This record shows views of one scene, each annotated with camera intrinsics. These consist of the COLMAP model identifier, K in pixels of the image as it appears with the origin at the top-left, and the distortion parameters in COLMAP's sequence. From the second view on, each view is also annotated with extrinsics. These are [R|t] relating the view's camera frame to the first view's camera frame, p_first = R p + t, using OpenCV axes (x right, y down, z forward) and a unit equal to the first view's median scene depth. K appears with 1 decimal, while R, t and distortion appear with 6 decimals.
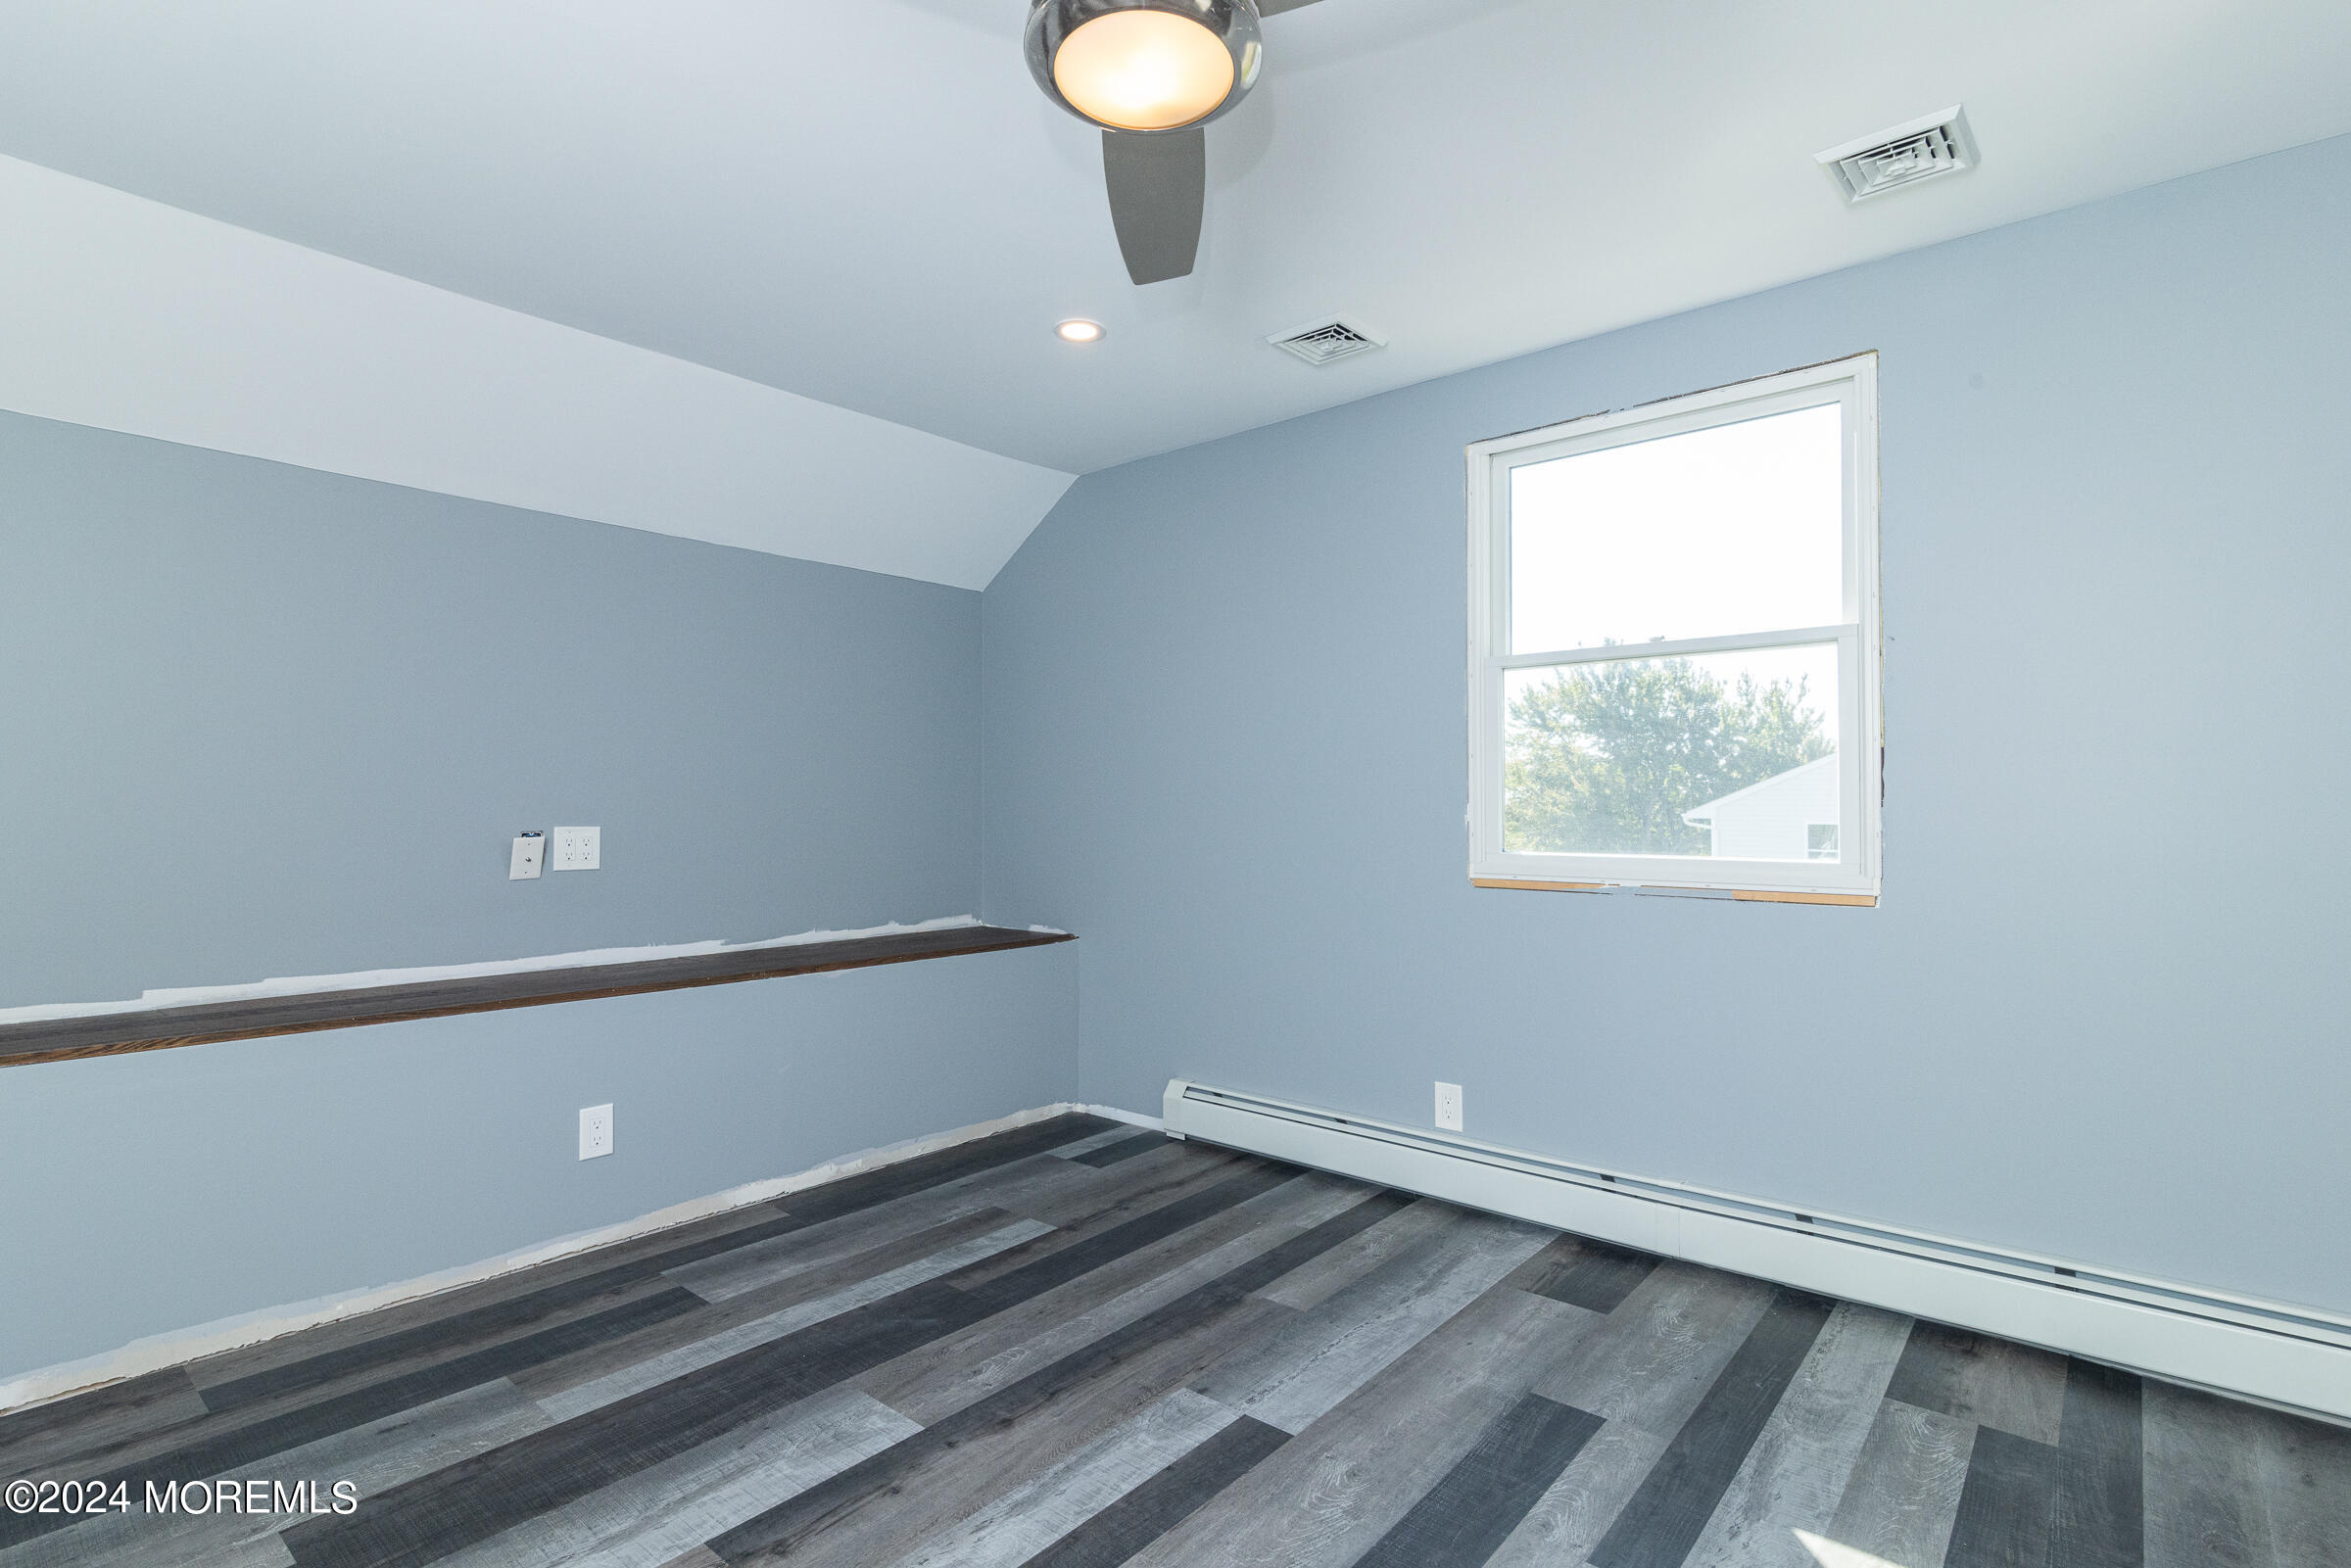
lens RADIAL K [[1152.8, 0, 1184.5], [0, 1152.8, 792.9], [0, 0, 1]] dist [-0.011588, -0.000003]
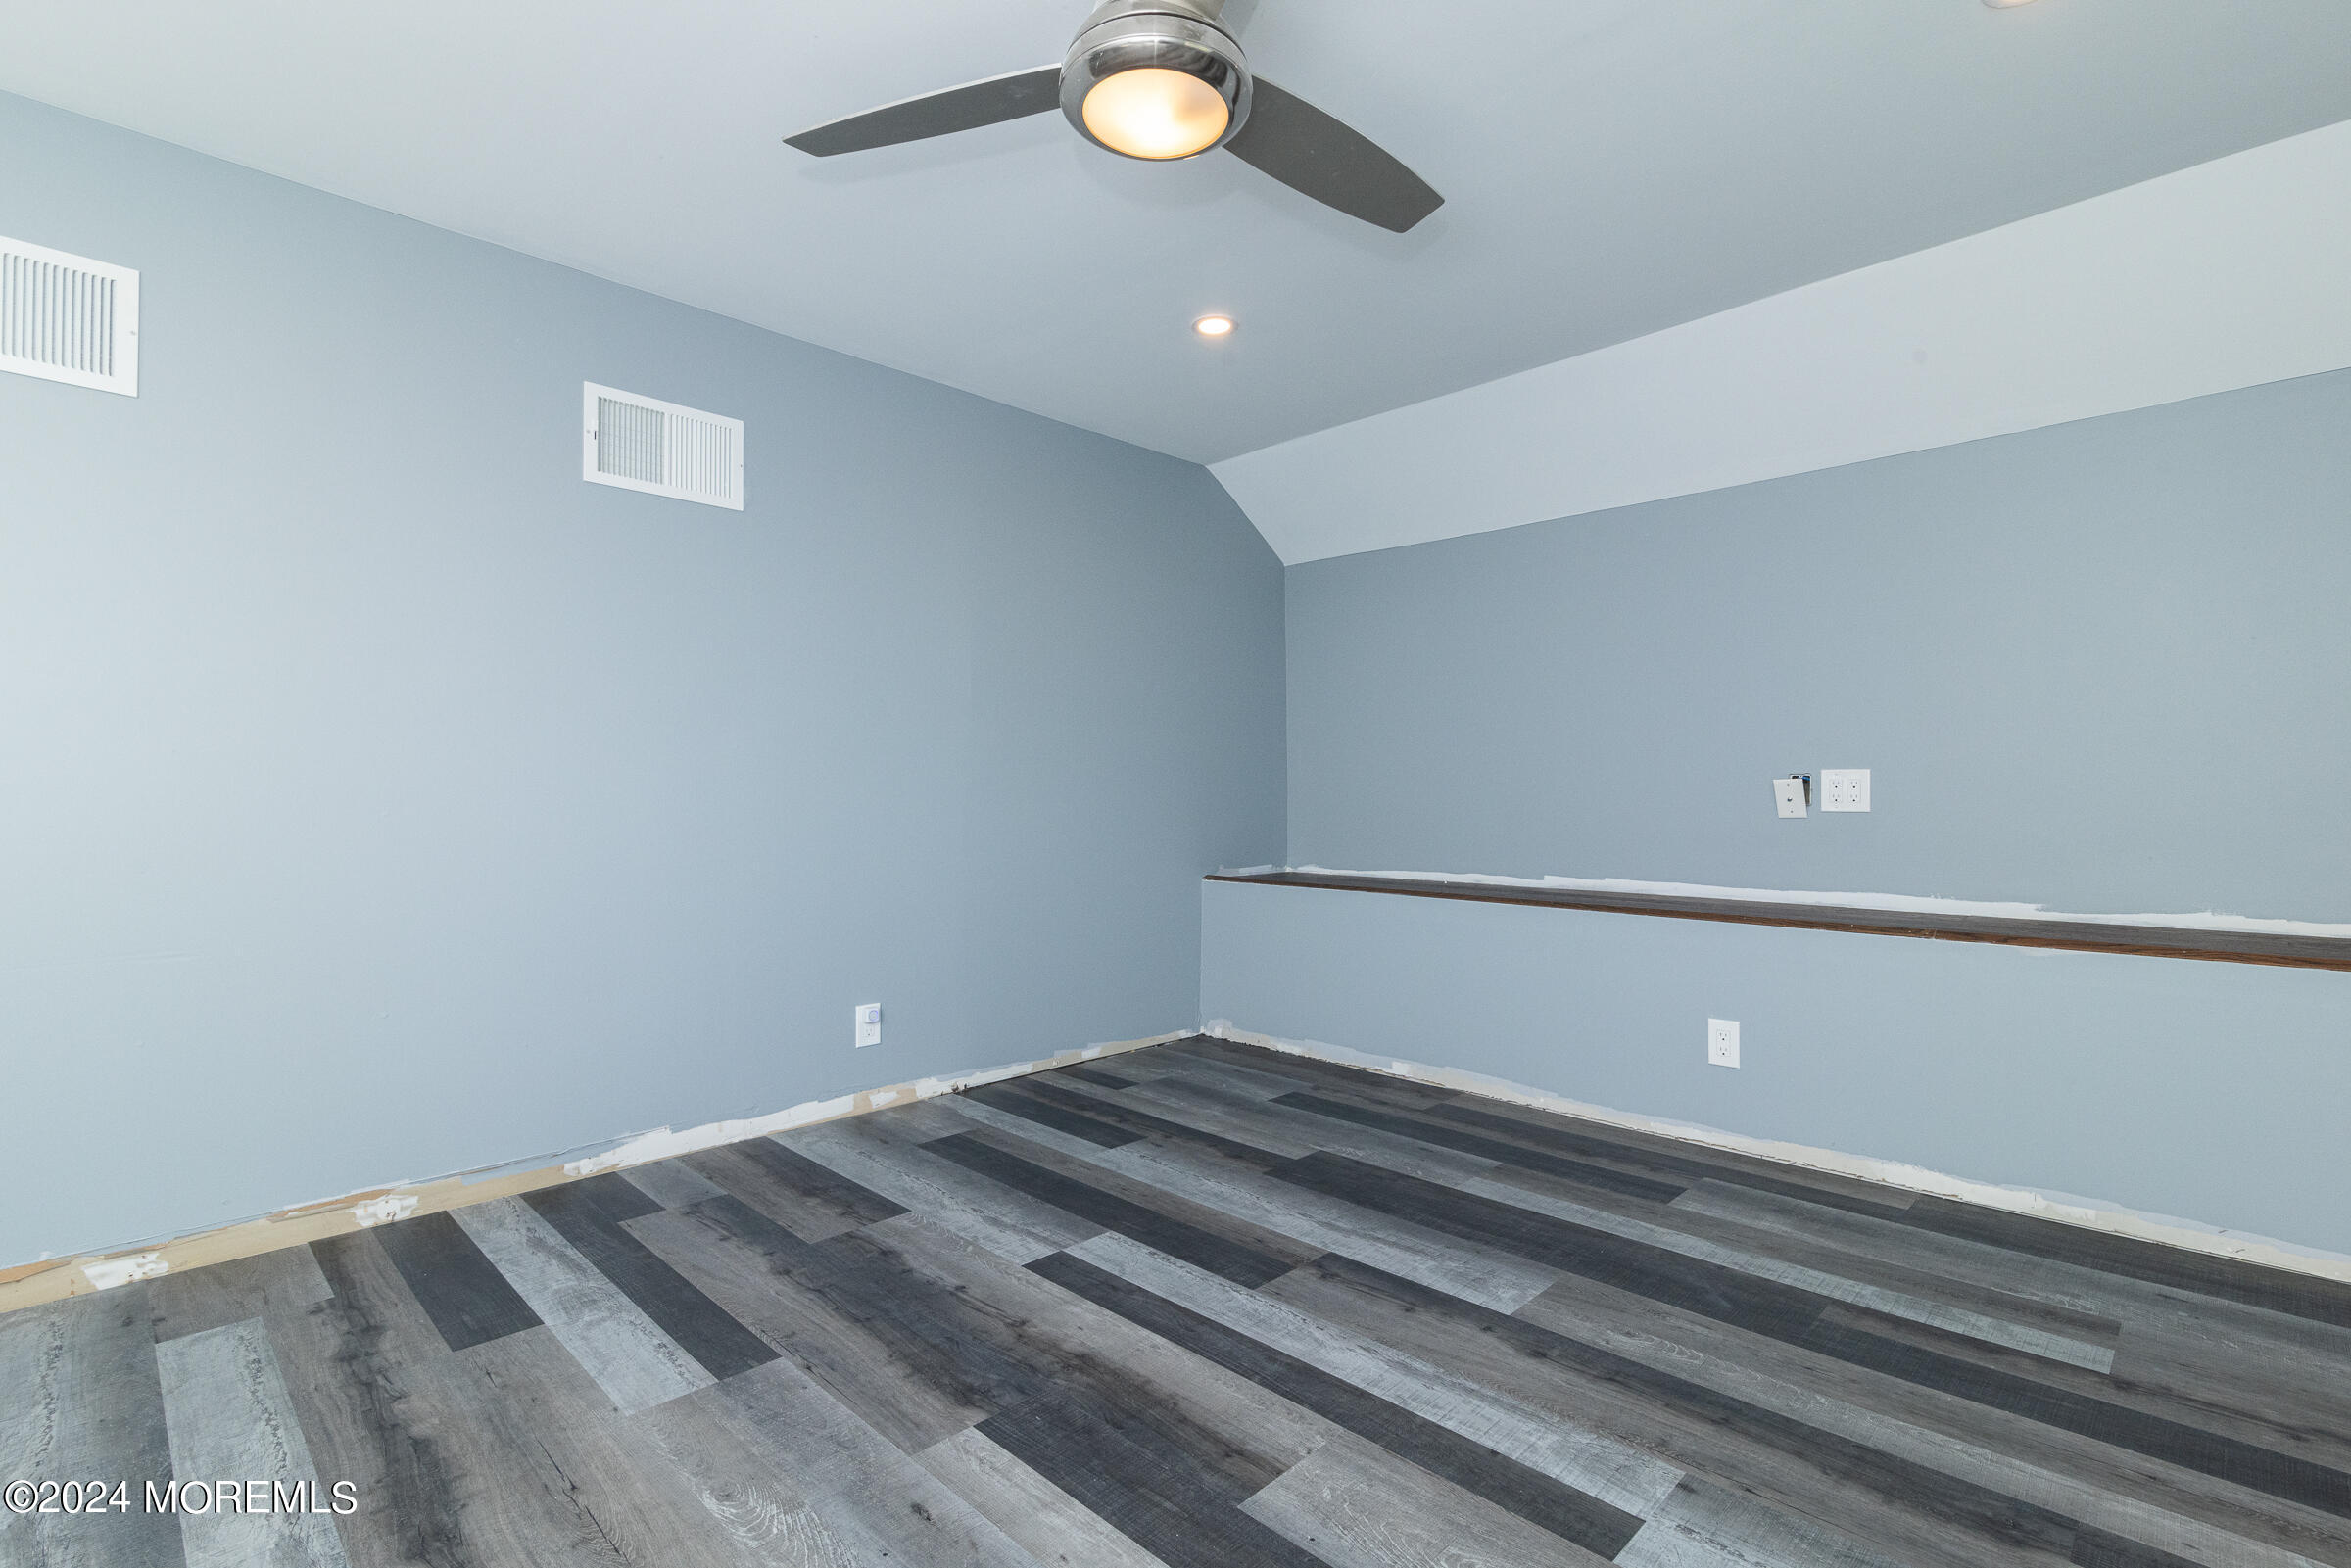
lens RADIAL K [[1152.8, 0, 1184.5], [0, 1152.8, 792.9], [0, 0, 1]] dist [-0.011588, -0.000003]
pose [[-0.113999, -0.001944, -0.993479, 0.698051], [0.010681, 0.999938, -0.003183, 0.059722], [0.993423, -0.010975, -0.113971, 0.674576]]
